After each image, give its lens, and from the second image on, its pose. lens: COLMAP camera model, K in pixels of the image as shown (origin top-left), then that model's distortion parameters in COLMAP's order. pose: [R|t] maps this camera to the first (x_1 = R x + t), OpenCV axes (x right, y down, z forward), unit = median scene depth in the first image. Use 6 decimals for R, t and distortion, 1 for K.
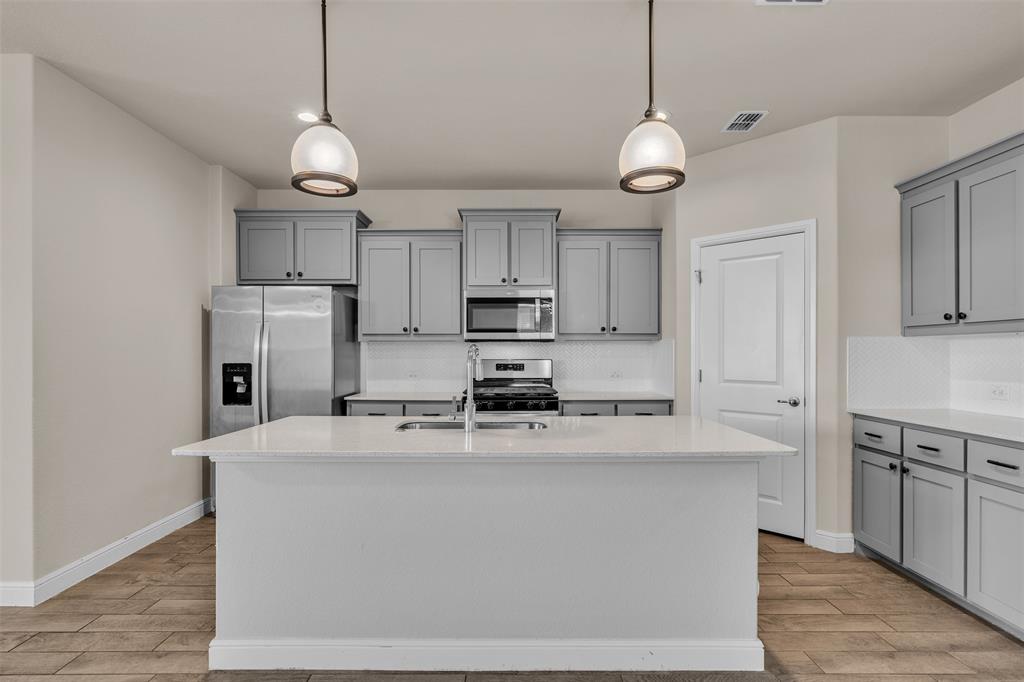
lens RADIAL K [[526.4, 0, 516.8], [0, 526.4, 345.6], [0, 0, 1]] dist [0.003273, 0.000016]
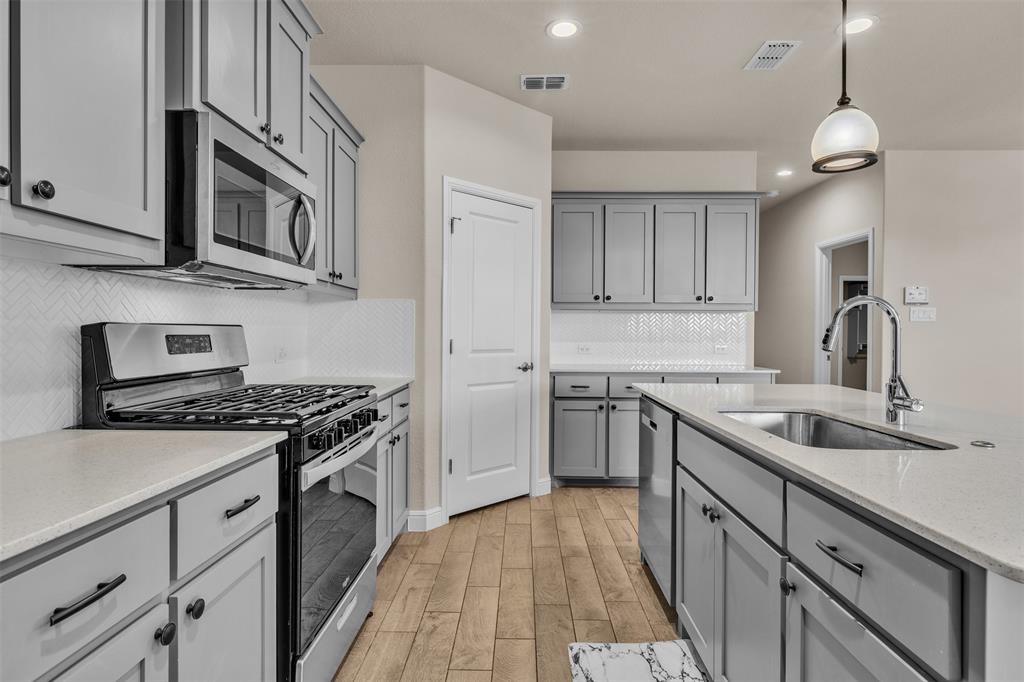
lens RADIAL K [[526.4, 0, 503.4], [0, 526.4, 331.9], [0, 0, 1]] dist [0.003273, 0.000016]
pose [[0.046544, -0.000387, 0.998916, -0.467284], [-0.019409, 0.999811, 0.001291, 0.031572], [-0.998728, -0.019448, 0.046528, 0.881851]]
